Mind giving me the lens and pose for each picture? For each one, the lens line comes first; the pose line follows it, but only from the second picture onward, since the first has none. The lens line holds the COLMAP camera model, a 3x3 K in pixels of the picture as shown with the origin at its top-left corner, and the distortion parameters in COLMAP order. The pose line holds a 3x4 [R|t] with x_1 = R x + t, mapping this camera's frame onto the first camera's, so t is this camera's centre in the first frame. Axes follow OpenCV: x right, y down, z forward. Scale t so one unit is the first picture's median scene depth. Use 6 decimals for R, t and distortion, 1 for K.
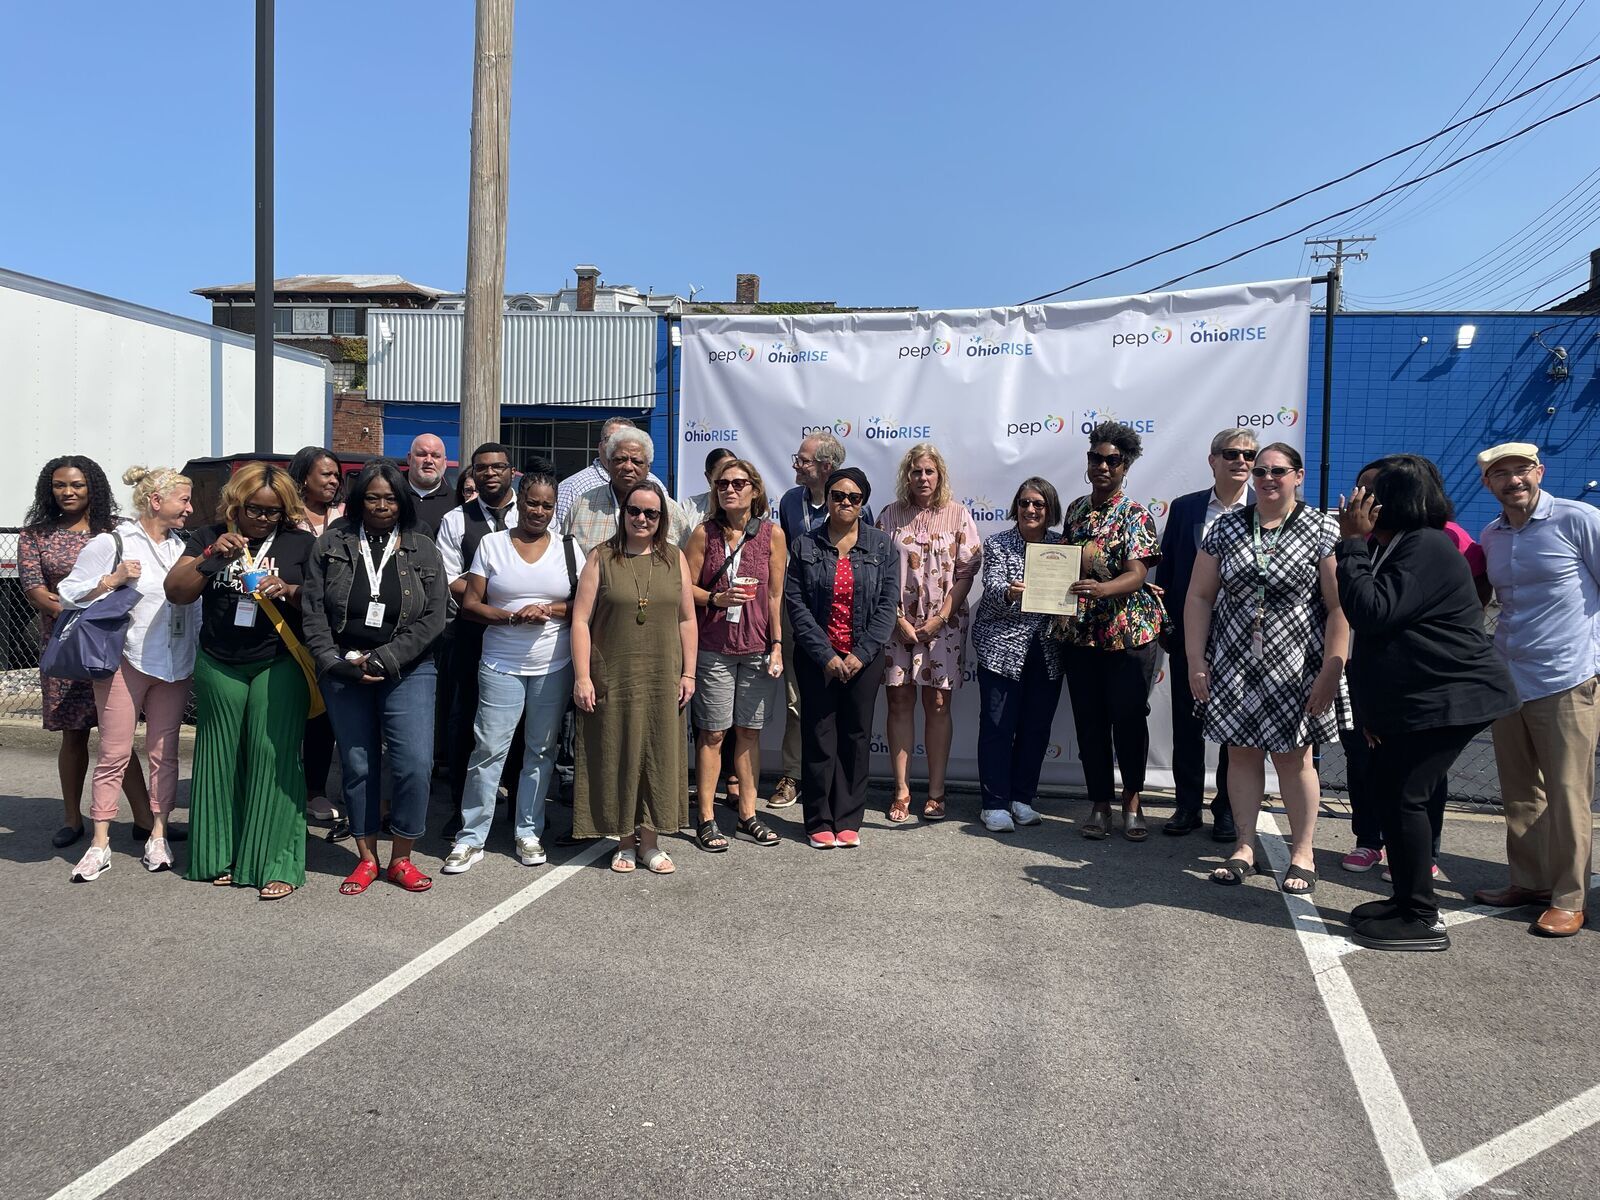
lens RADIAL K [[1232.7, 0, 802.2], [0, 1232.7, 588.8], [0, 0, 1]] dist [0.050815, -0.052905]
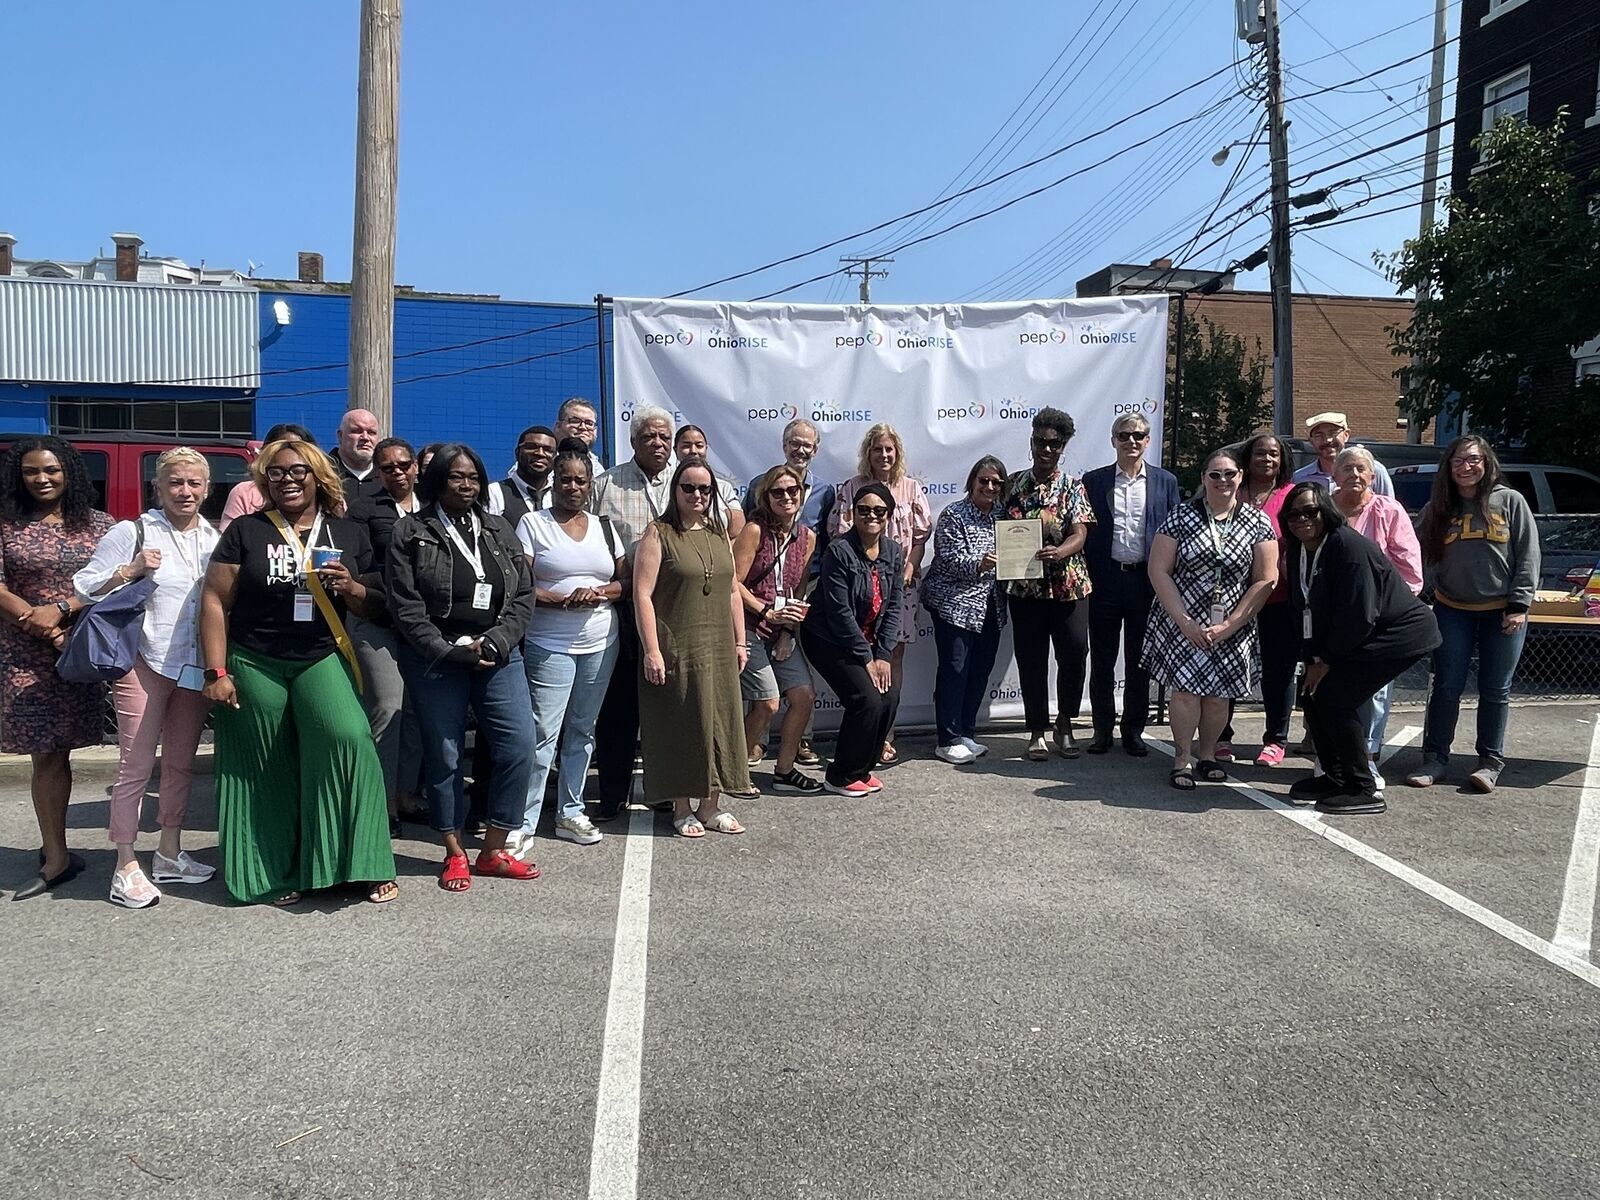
lens RADIAL K [[1152.7, 0, 830.4], [0, 1152.7, 580.3], [0, 0, 1]] dist [0.005802, -0.020247]
pose [[0.920898, -0.042305, 0.387501, -0.390842], [0.037647, 0.999099, 0.019608, 0.000529], [-0.387981, -0.003469, 0.921661, 0.068280]]
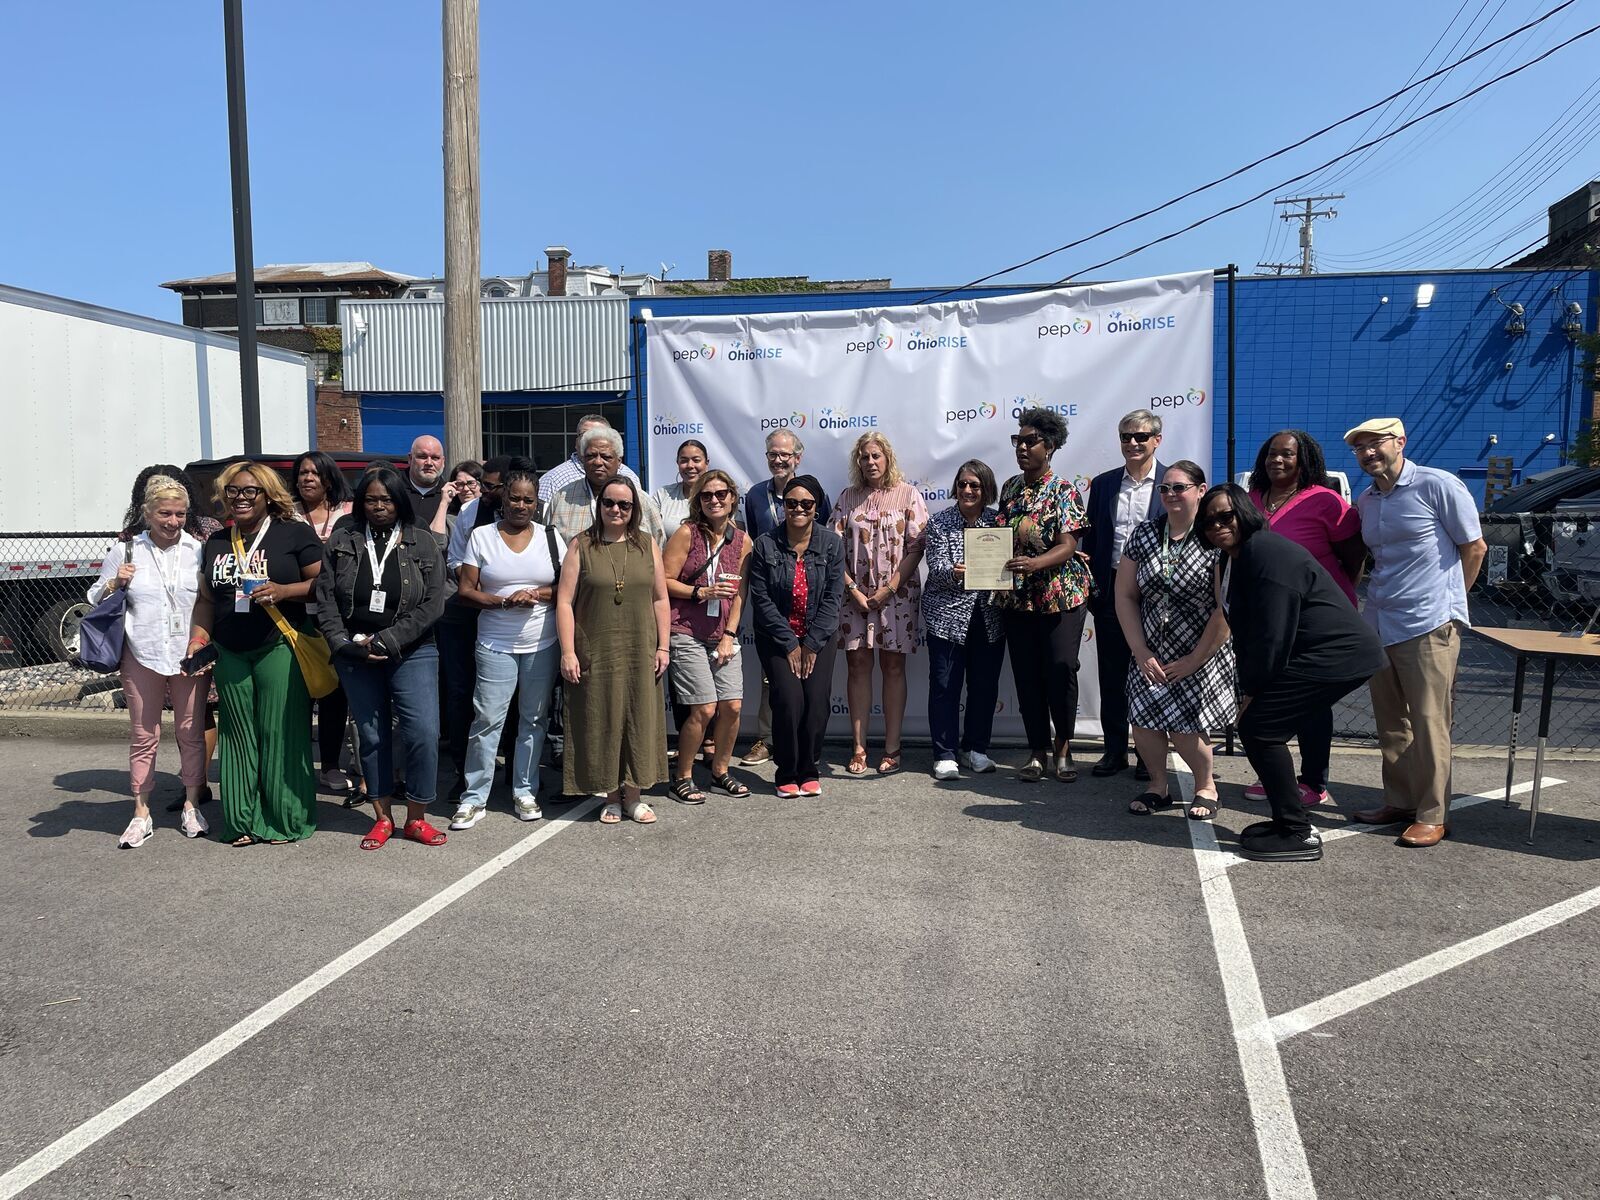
lens RADIAL K [[1232.7, 0, 802.1], [0, 1232.7, 611.4], [0, 0, 1]] dist [0.050815, -0.052905]
pose [[0.999397, -0.032705, 0.011628, 0.022488], [0.032235, 0.998738, 0.038521, -0.002003], [-0.012873, -0.038123, 0.999190, -0.118214]]
